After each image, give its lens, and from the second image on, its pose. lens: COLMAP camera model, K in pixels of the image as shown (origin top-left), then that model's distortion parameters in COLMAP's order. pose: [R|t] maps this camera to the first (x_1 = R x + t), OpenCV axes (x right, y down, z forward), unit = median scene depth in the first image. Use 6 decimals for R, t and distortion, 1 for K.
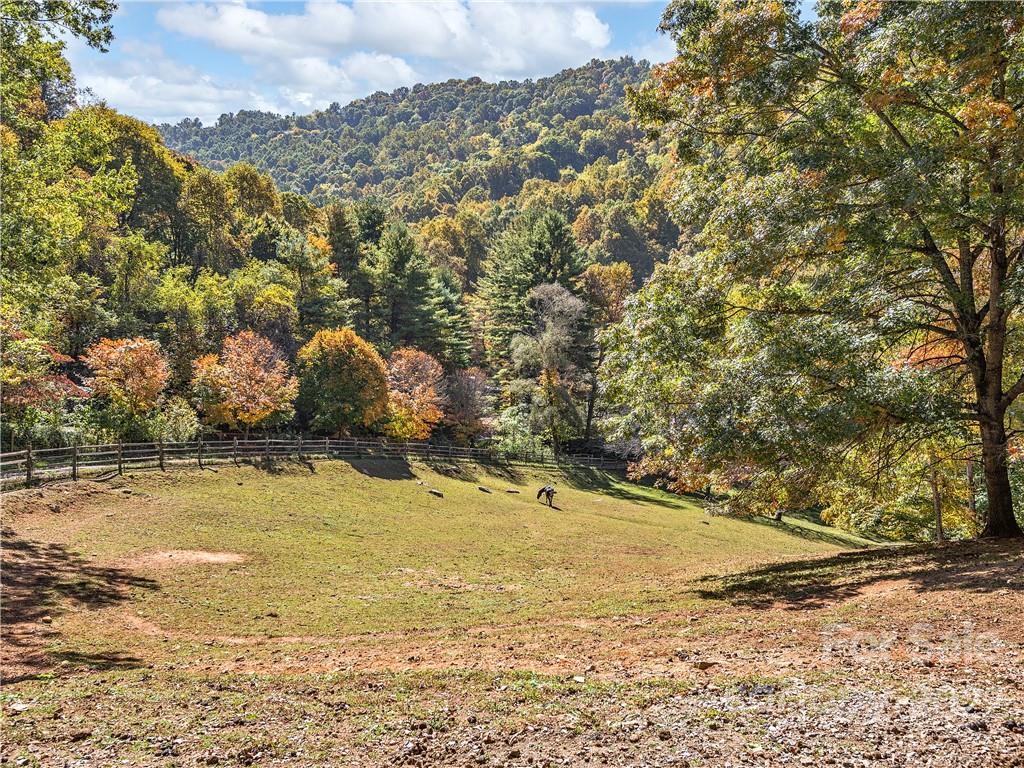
lens RADIAL K [[654.9, 0, 512.9], [0, 654.9, 382.6], [0, 0, 1]] dist [-0.002043, 0.002026]
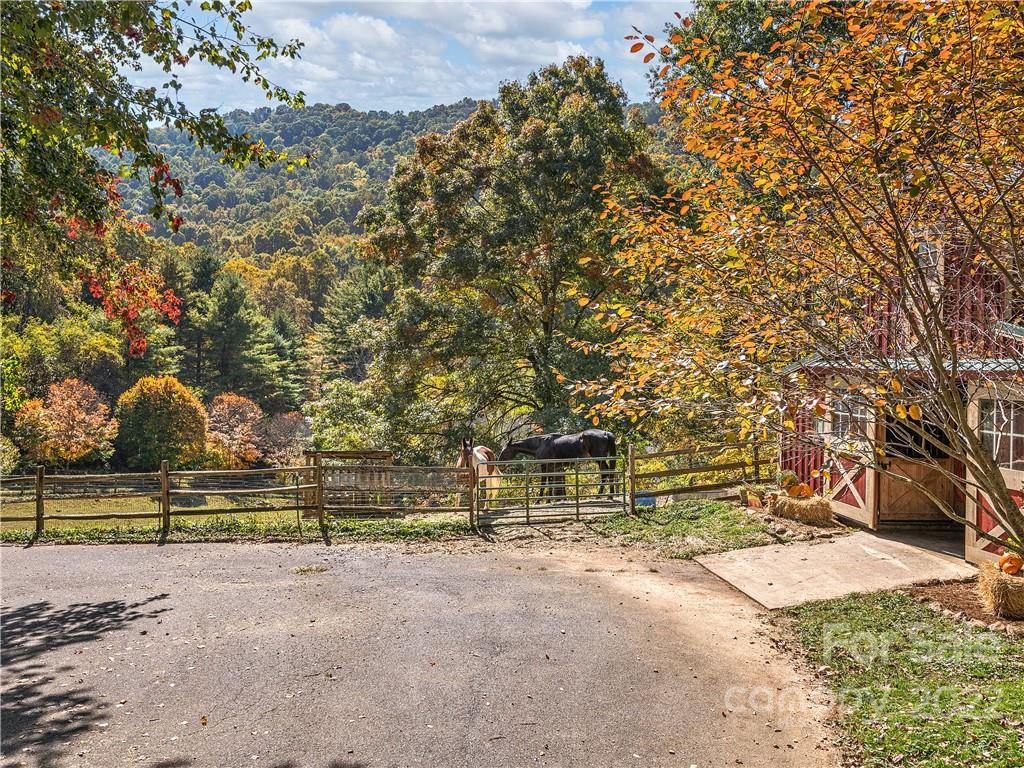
lens RADIAL K [[714.9, 0, 511.2], [0, 714.9, 384.5], [0, 0, 1]] dist [0.000571, -0.010176]
pose [[0.985637, 0.030312, 0.166137, 0.086613], [-0.021702, 0.998337, -0.053399, -0.010935], [-0.167479, 0.049026, 0.984656, -0.214898]]
